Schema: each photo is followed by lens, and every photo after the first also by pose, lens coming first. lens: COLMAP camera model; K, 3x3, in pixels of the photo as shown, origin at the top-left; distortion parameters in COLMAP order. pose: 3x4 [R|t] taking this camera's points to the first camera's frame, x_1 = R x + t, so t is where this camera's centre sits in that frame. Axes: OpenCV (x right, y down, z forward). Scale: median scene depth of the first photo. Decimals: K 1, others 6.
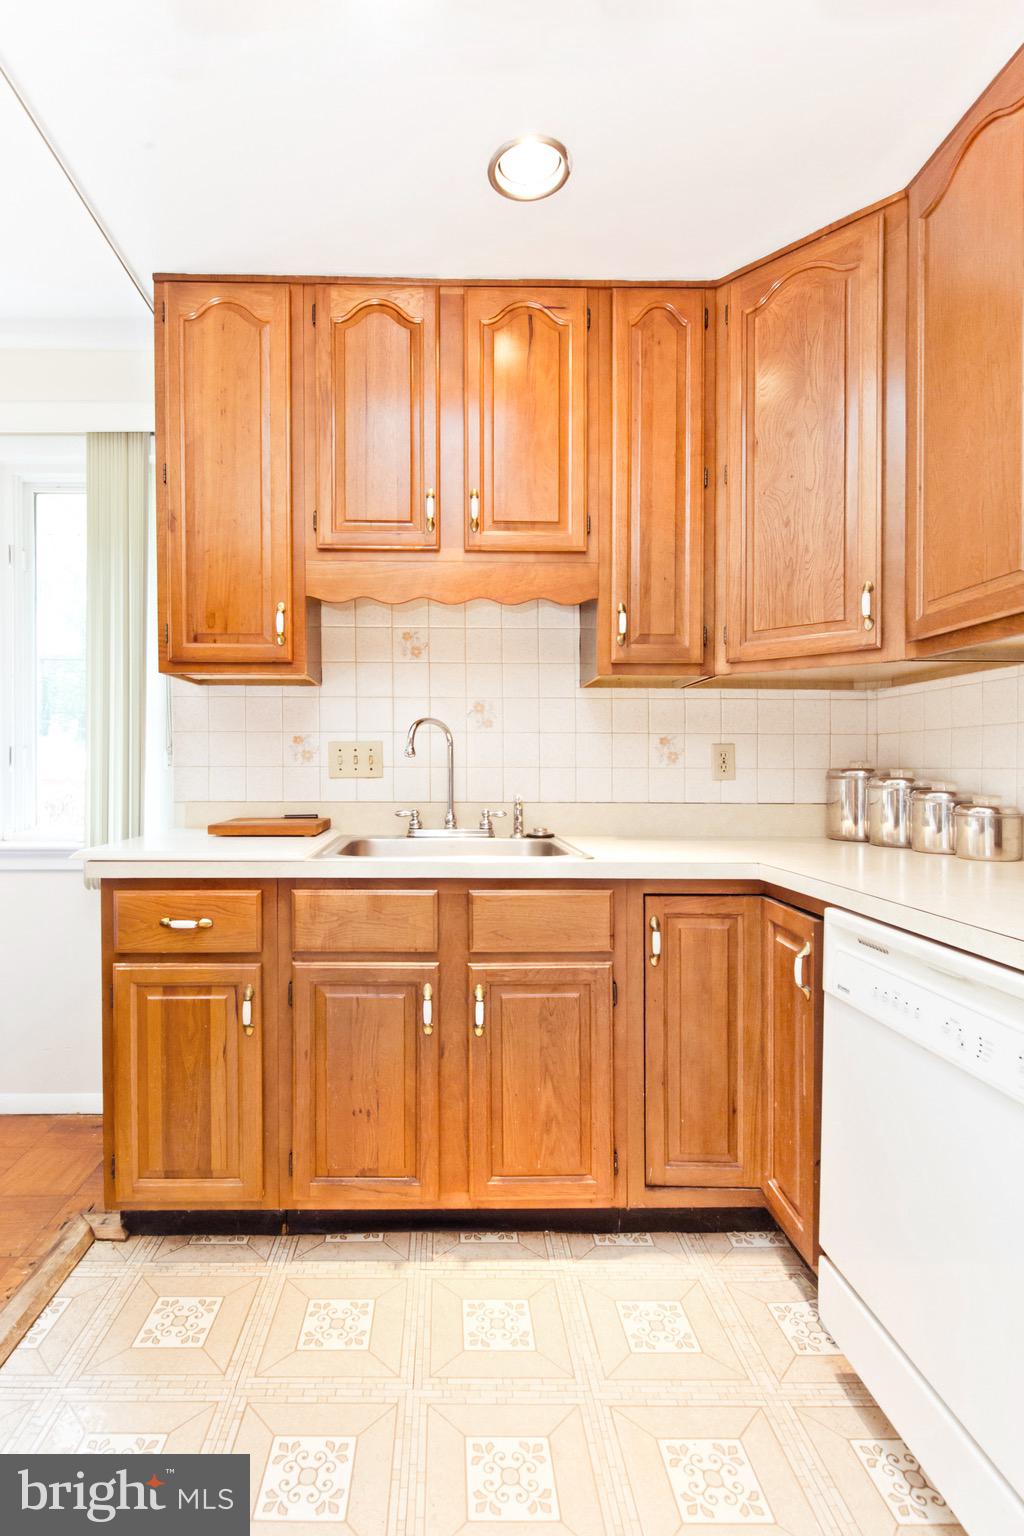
lens RADIAL K [[698.5, 0, 448.2], [0, 698.5, 771.7], [0, 0, 1]] dist [0.000831, -0.000323]
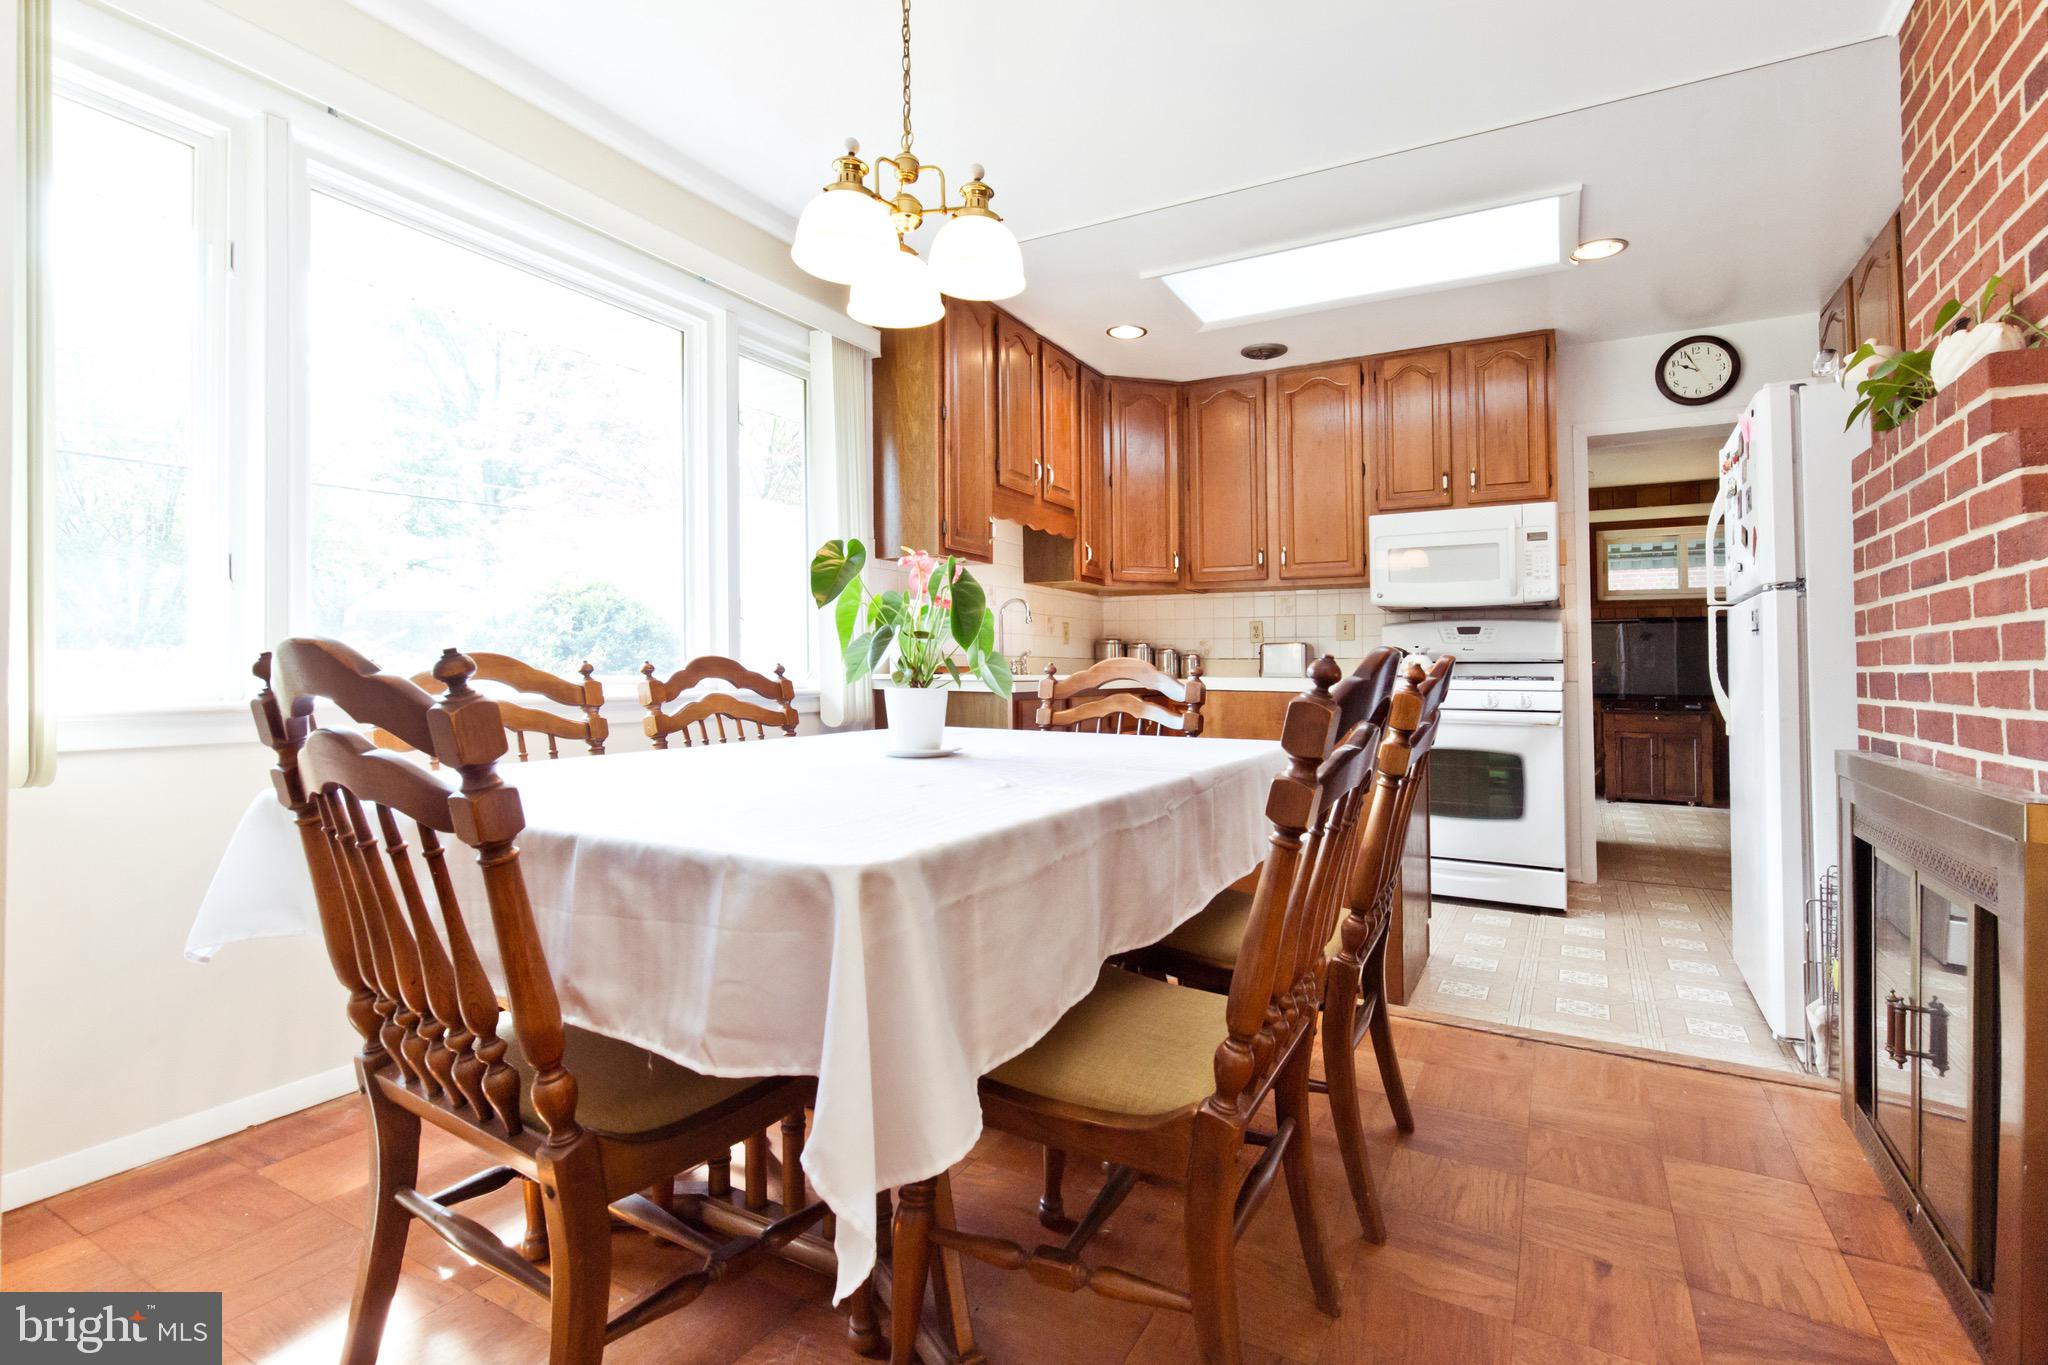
lens RADIAL K [[931.3, 0, 1013.5], [0, 931.3, 624.5], [0, 0, 1]] dist [0.000831, -0.000323]
pose [[0.514391, 0.038479, 0.856692, -2.180796], [0.000329, 0.998984, -0.045068, 0.088314], [-0.857556, 0.023465, 0.513856, -0.065972]]
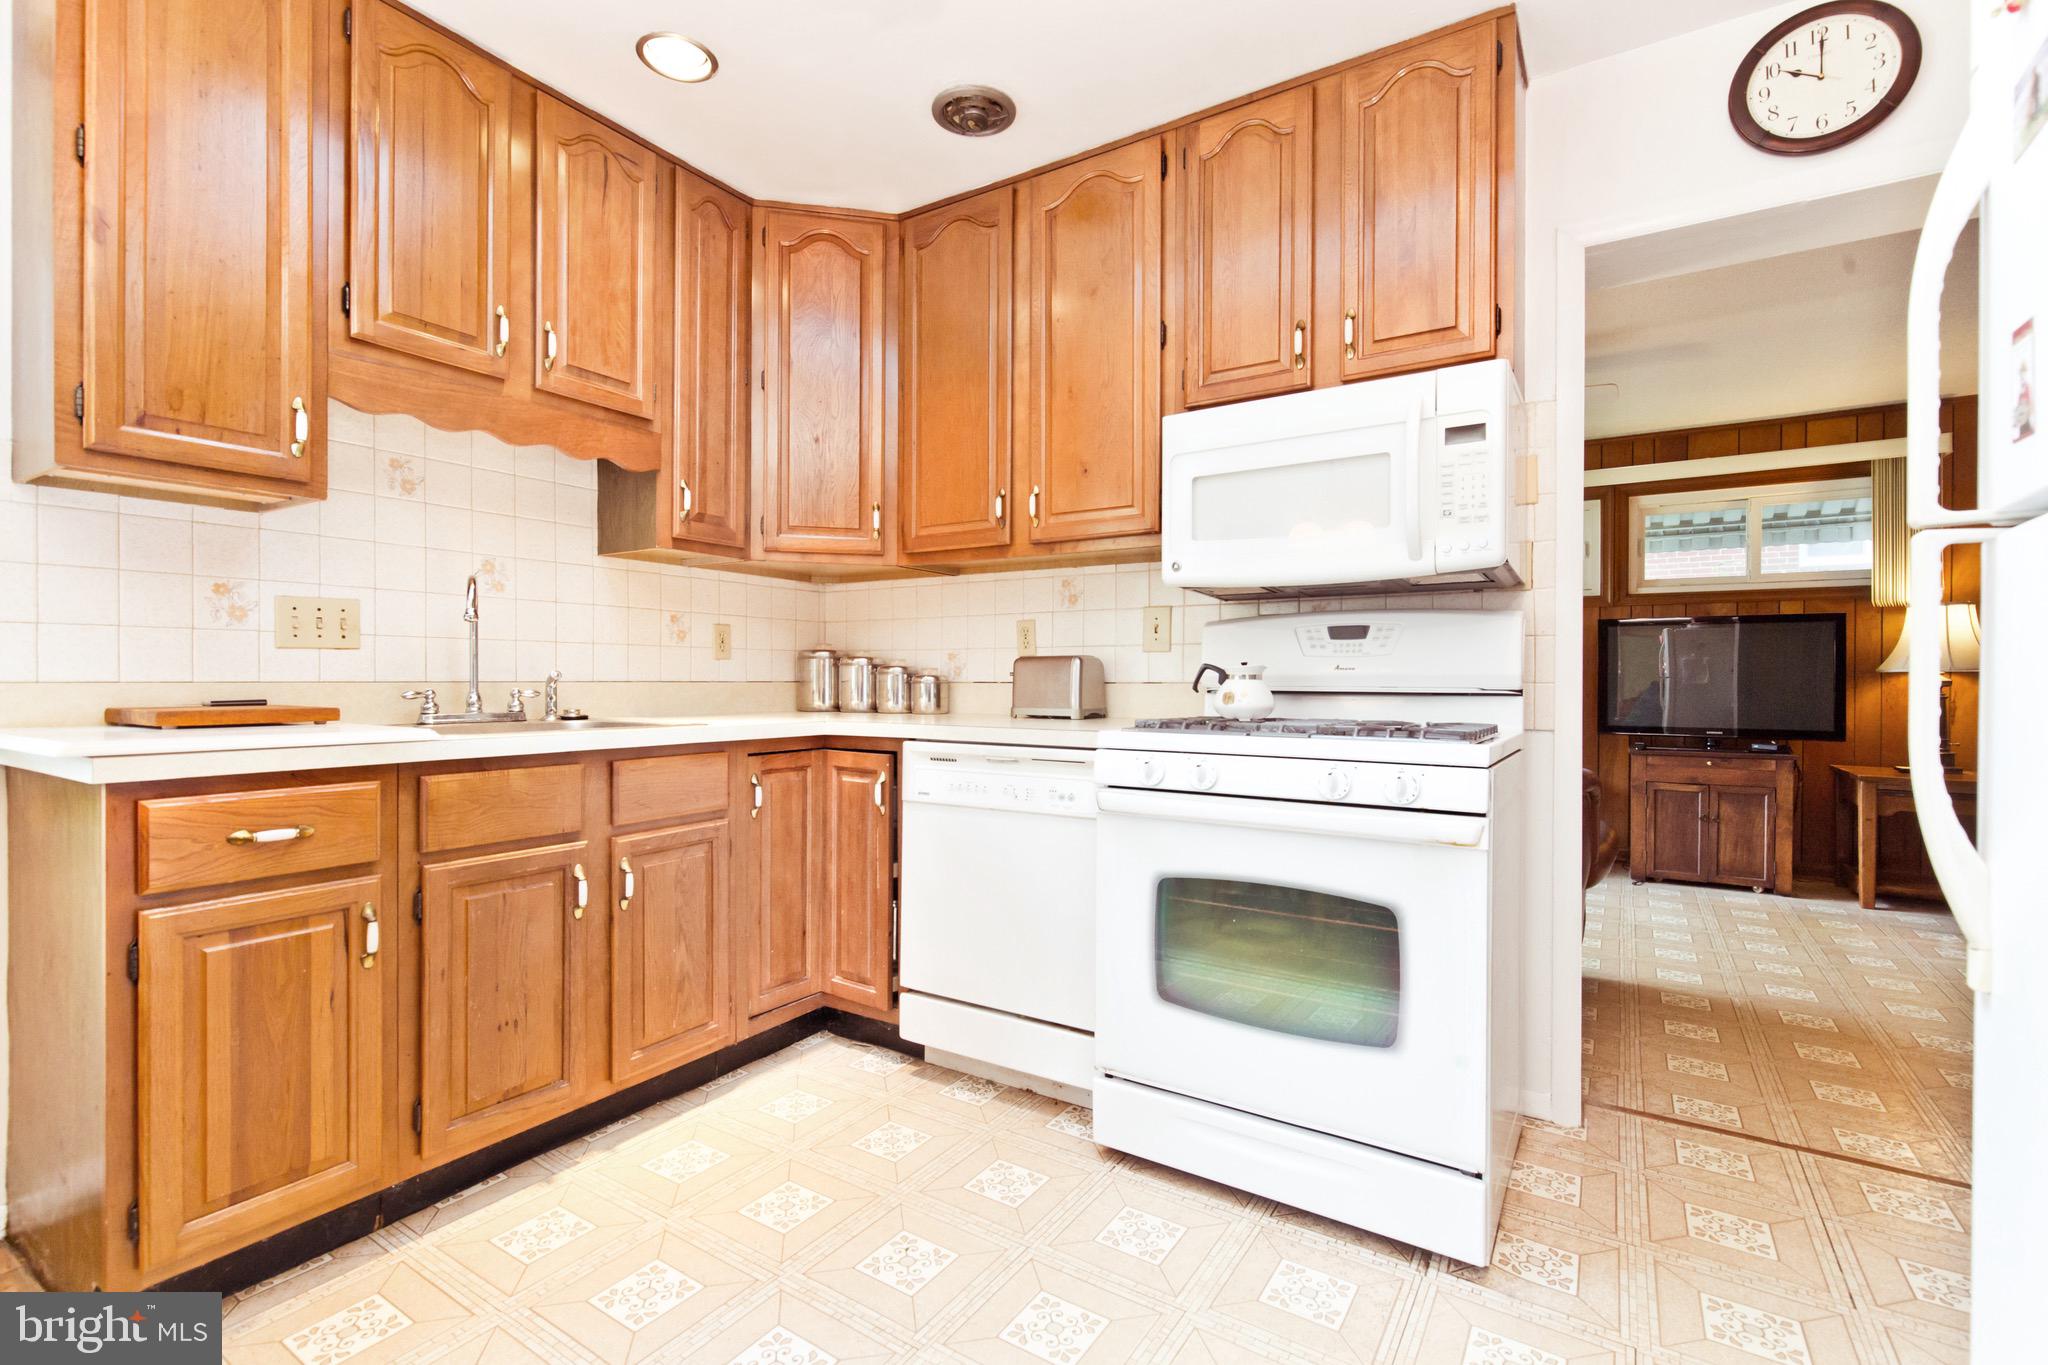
lens RADIAL K [[931.3, 0, 1007.6], [0, 931.3, 675.8], [0, 0, 1]] dist [0.000831, -0.000323]
pose [[0.549427, -0.000661, 0.835541, -0.720637], [0.002303, 0.999997, -0.000723, 0.052237], [-0.835538, 0.002321, 0.549427, -0.153666]]
